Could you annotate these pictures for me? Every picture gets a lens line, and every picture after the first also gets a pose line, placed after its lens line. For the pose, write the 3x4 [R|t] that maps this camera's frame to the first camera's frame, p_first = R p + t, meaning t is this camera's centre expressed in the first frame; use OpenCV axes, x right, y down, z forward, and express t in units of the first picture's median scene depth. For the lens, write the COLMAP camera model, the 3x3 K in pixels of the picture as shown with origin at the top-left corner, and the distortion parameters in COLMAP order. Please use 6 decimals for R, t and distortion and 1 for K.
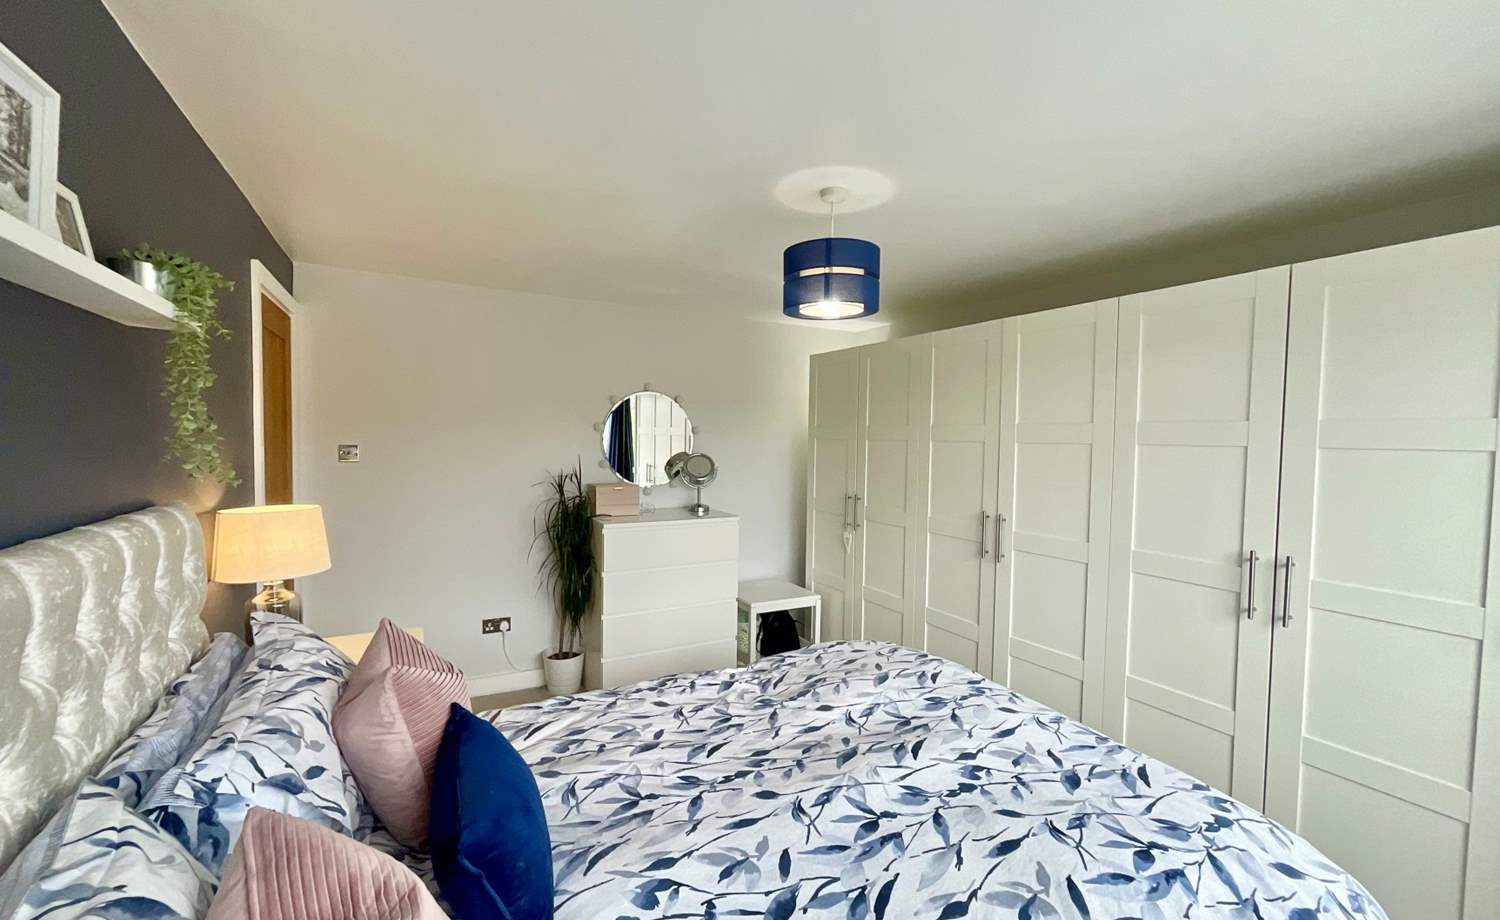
lens RADIAL K [[616.9, 0, 750.0], [0, 616.9, 460.0], [0, 0, 1]] dist [-0.000600, 0.000052]
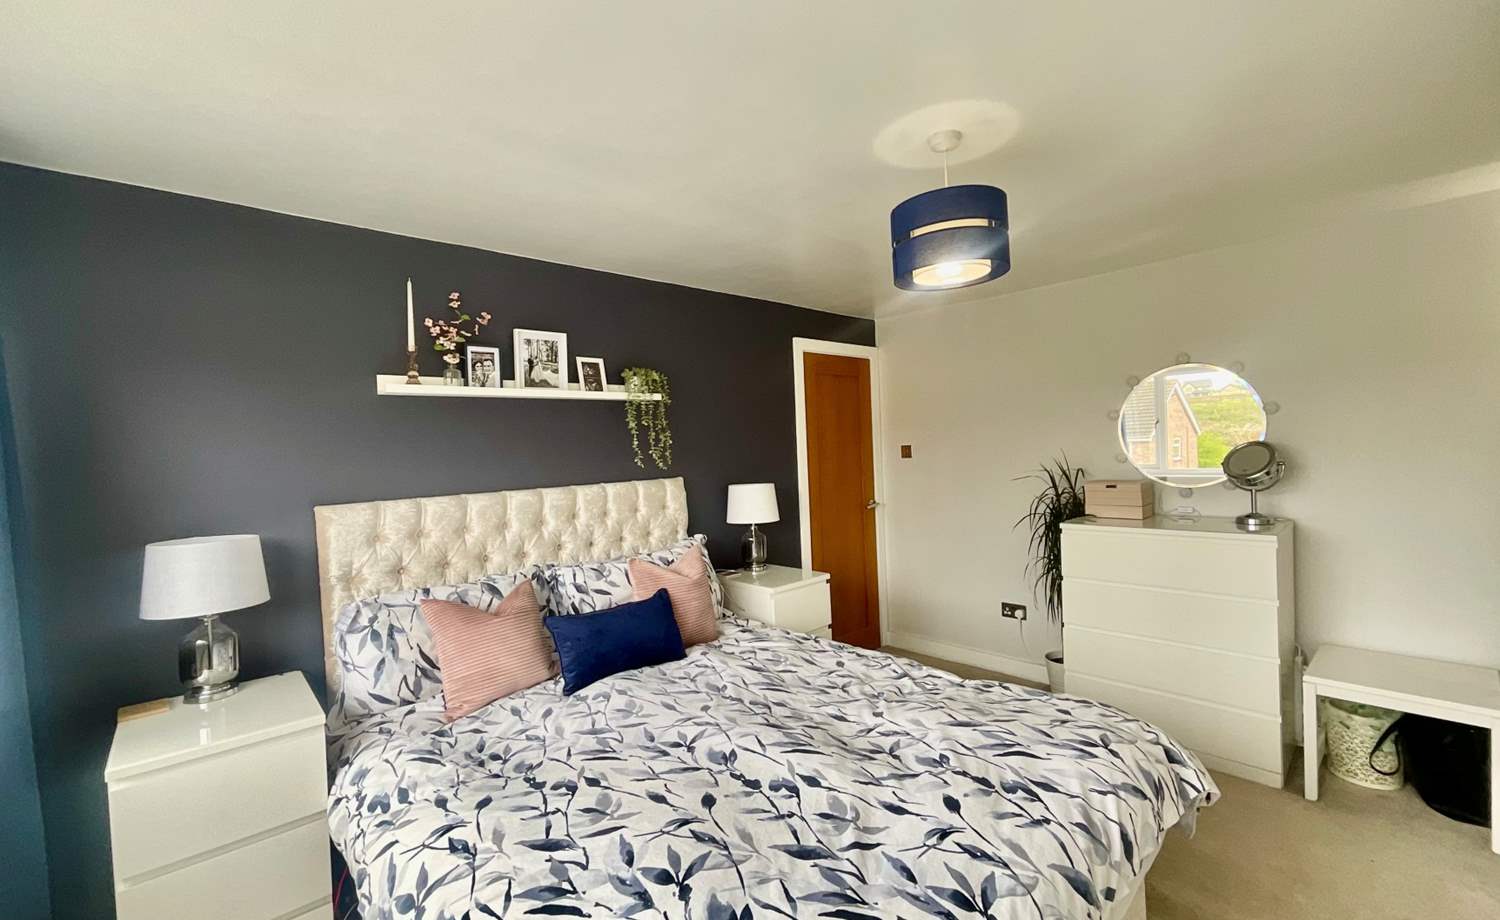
lens RADIAL K [[630.5, 0, 750.0], [0, 630.5, 460.0], [0, 0, 1]] dist [-0.000572, -0.000046]
pose [[0.230935, -0.006676, -0.972946, 1.045441], [0.010735, 0.999933, -0.004313, 0.015621], [0.972910, -0.009448, 0.230991, 0.604315]]
